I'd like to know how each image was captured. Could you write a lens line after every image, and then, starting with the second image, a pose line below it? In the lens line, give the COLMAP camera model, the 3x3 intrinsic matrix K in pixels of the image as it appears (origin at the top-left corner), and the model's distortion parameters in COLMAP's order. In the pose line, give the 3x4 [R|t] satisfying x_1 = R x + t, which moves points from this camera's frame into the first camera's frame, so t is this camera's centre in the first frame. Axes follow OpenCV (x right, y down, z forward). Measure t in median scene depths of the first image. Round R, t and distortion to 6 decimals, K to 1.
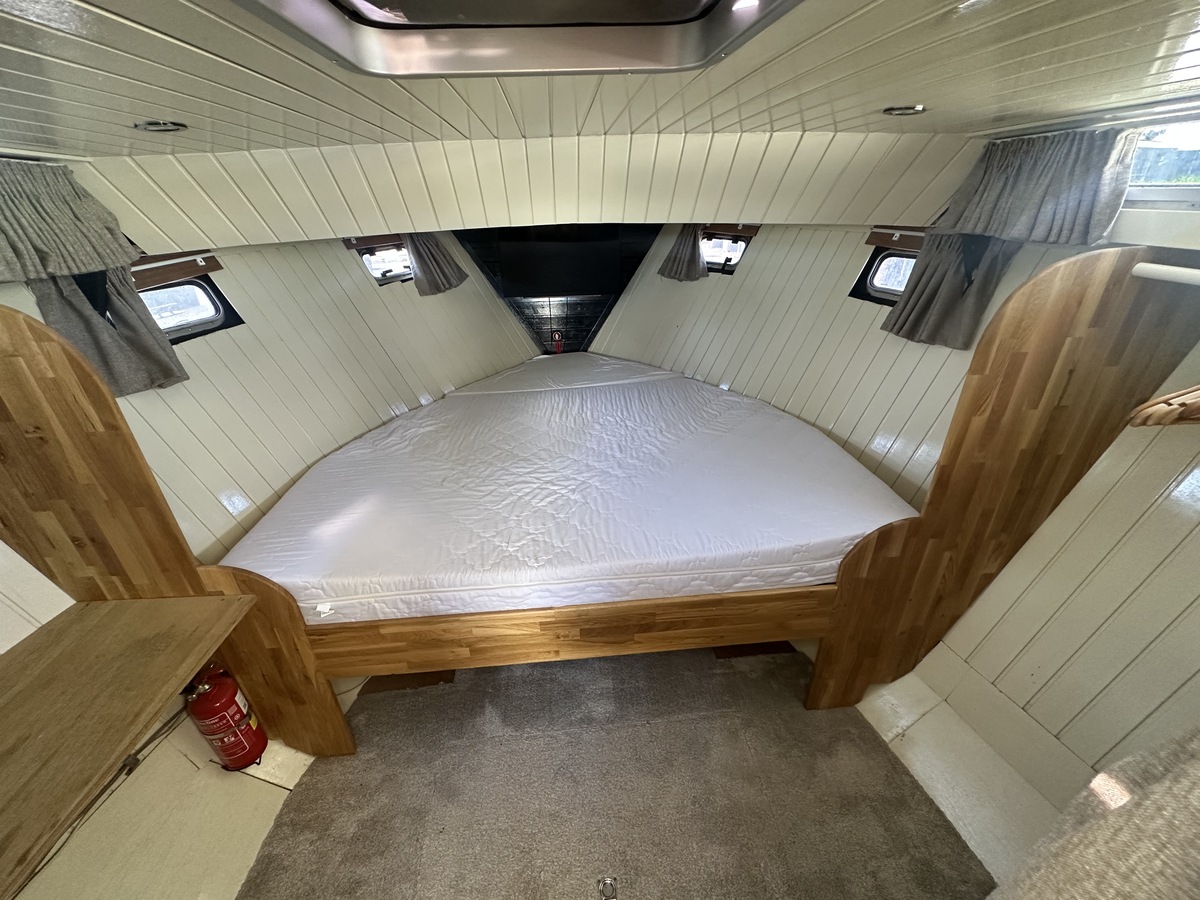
lens RADIAL K [[480.3, 0, 600.0], [0, 480.3, 450.0], [0, 0, 1]] dist [-0.000566, -0.000032]
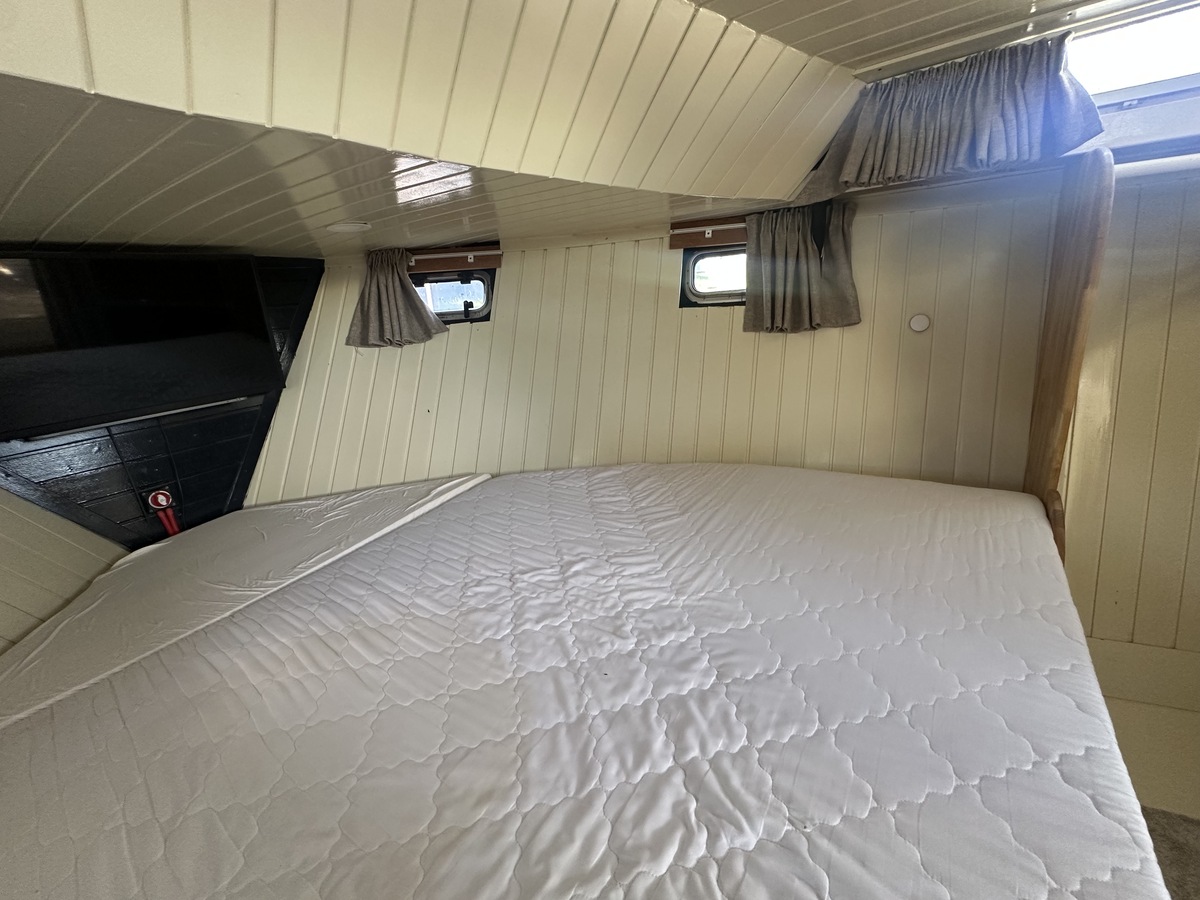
lens RADIAL K [[475.3, 0, 596.8], [0, 475.3, 451.8], [0, 0, 1]] dist [-0.000463, 0.000030]
pose [[0.629372, -0.273541, 0.727369, -0.298054], [0.422999, 0.905775, -0.025376, -0.182532], [-0.651891, 0.323647, 0.685777, 0.813638]]
